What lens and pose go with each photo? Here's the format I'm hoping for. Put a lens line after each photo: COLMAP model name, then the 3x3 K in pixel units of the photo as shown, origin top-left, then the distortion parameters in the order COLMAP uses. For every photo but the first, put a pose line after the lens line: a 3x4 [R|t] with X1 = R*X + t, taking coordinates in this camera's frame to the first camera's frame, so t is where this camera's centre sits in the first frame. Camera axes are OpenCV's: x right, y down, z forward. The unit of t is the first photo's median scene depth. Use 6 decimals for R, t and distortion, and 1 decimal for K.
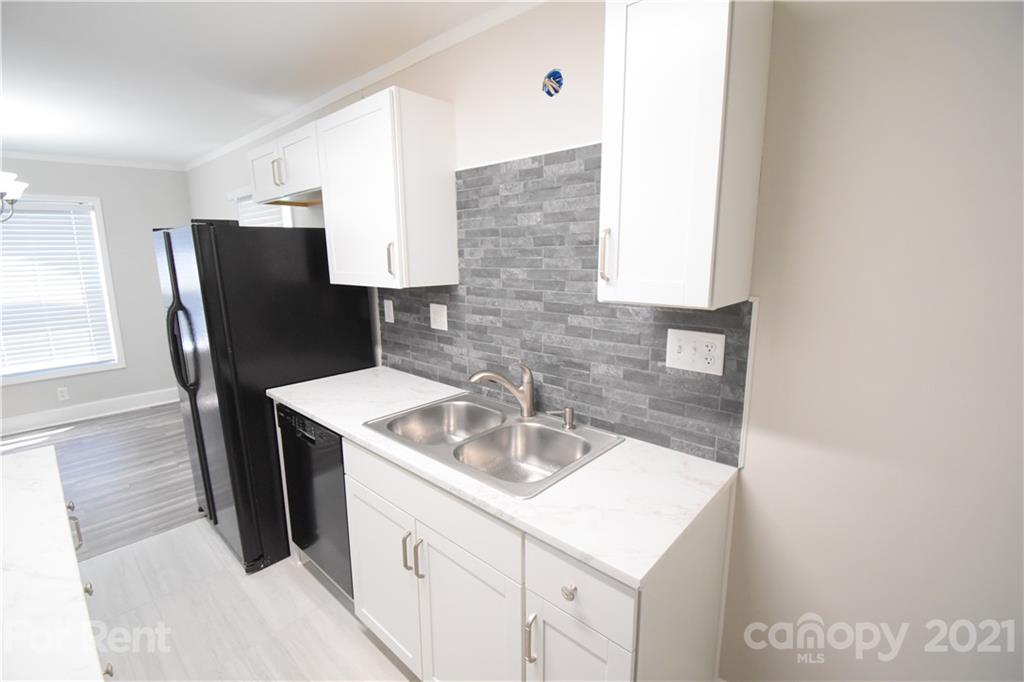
lens RADIAL K [[449.9, 0, 513.0], [0, 449.9, 340.1], [0, 0, 1]] dist [0.024242, -0.027834]
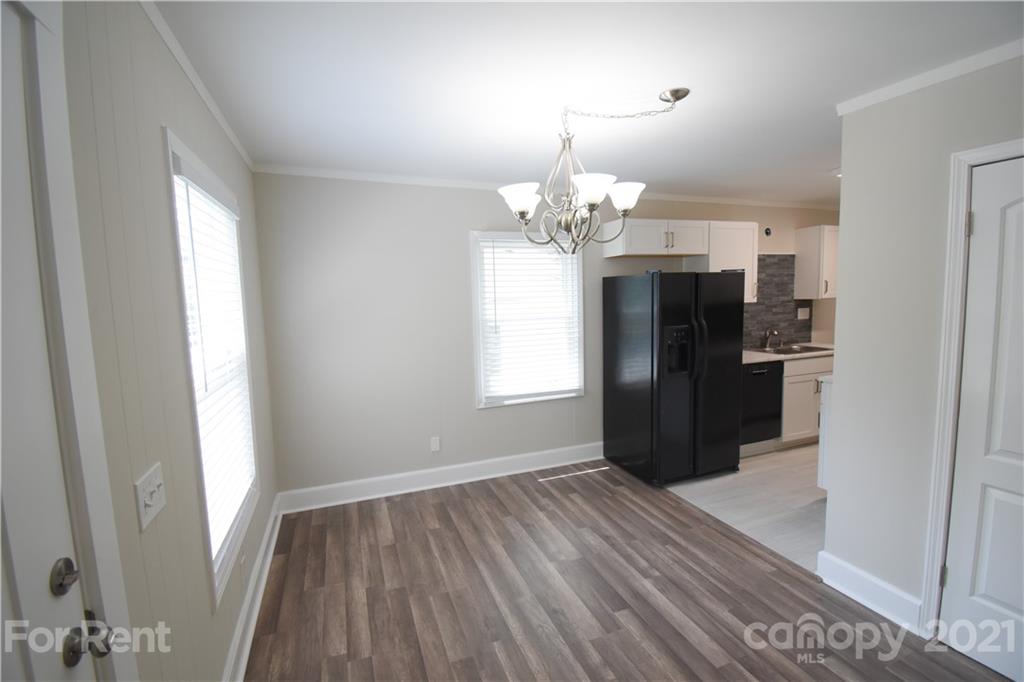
lens RADIAL K [[449.9, 0, 513.0], [0, 449.9, 340.1], [0, 0, 1]] dist [0.024242, -0.027834]
pose [[0.446725, -0.095456, 0.889564, -3.247852], [0.190136, 0.981708, 0.009861, -0.203819], [-0.874234, 0.164733, 0.456704, 1.168007]]
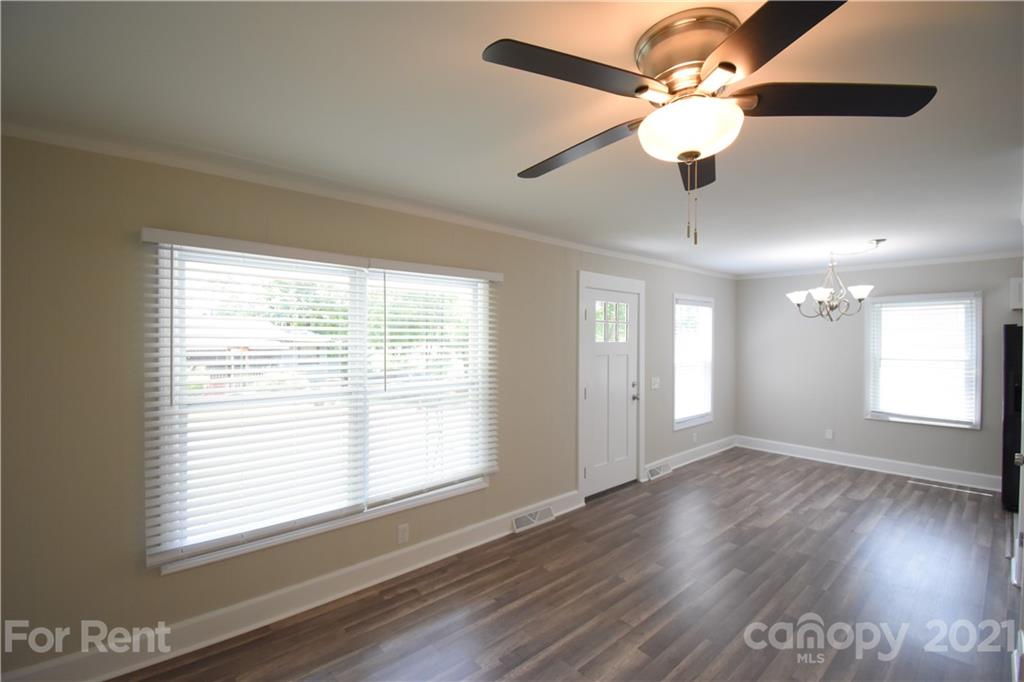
lens RADIAL K [[449.9, 0, 513.0], [0, 449.9, 340.1], [0, 0, 1]] dist [0.024242, -0.027834]
pose [[0.994784, 0.010020, -0.101511, -3.552465], [-0.027839, 0.984053, -0.175684, 0.210189], [0.098132, 0.177594, 0.979199, -1.124053]]
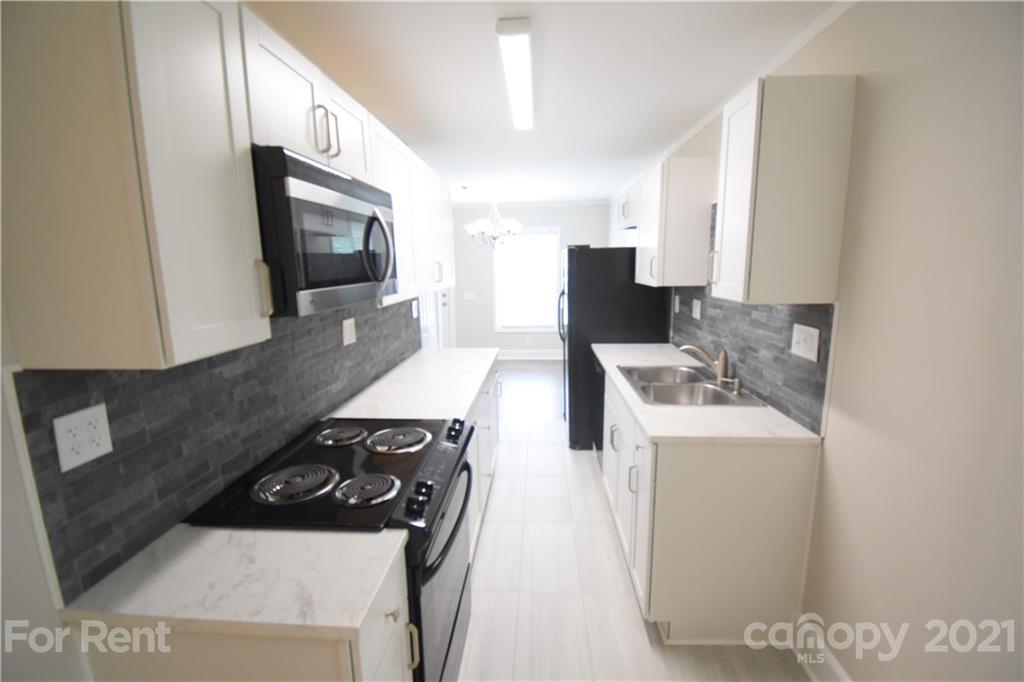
lens RADIAL K [[449.9, 0, 513.0], [0, 449.9, 340.1], [0, 0, 1]] dist [0.024242, -0.027834]
pose [[0.626885, 0.131189, -0.767988, 0.714941], [-0.134542, 0.989141, 0.059144, 0.045696], [0.767407, 0.066250, 0.637728, -0.381020]]
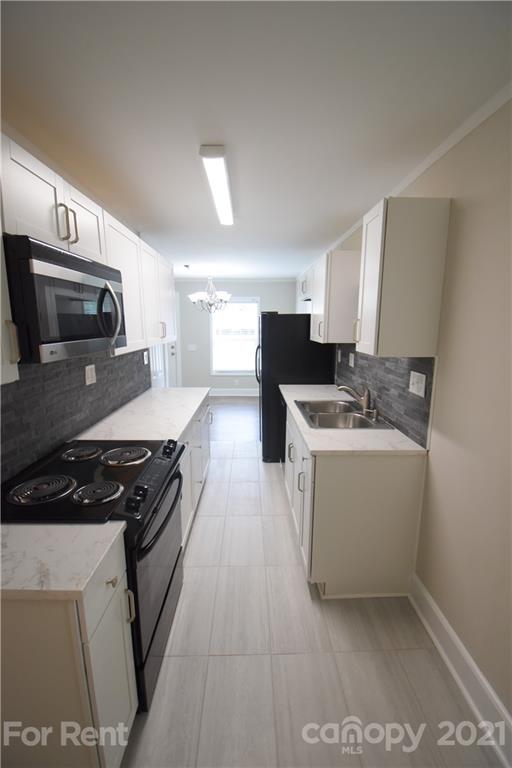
lens RADIAL K [[337.4, 0, 256.0], [0, 337.4, 384.0], [0, 0, 1]] dist [0.024242, -0.027834]
pose [[0.686391, 0.139096, -0.713807, 0.771486], [-0.142914, 0.988198, 0.055141, 0.036153], [0.713052, 0.064165, 0.698169, -0.362657]]
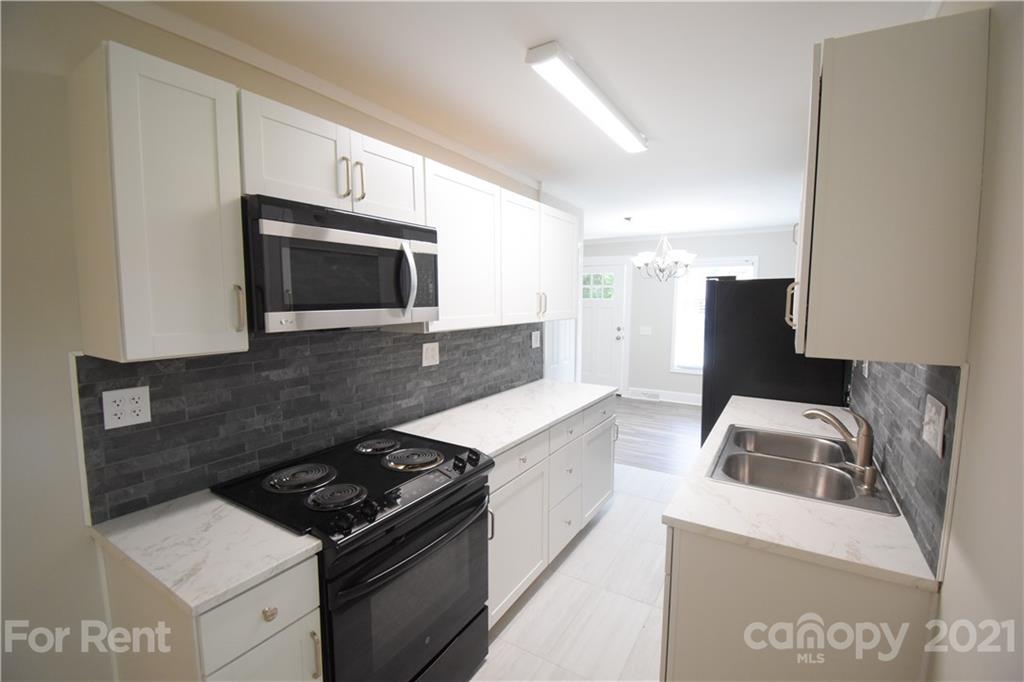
lens RADIAL K [[447.9, 0, 512.0], [0, 447.9, 341.0], [0, 0, 1]] dist [0.027326, -0.033336]
pose [[0.184542, 0.104429, -0.977261, 0.852625], [-0.188314, 0.979673, 0.069126, -0.028451], [0.964615, 0.171275, 0.200457, 0.056893]]
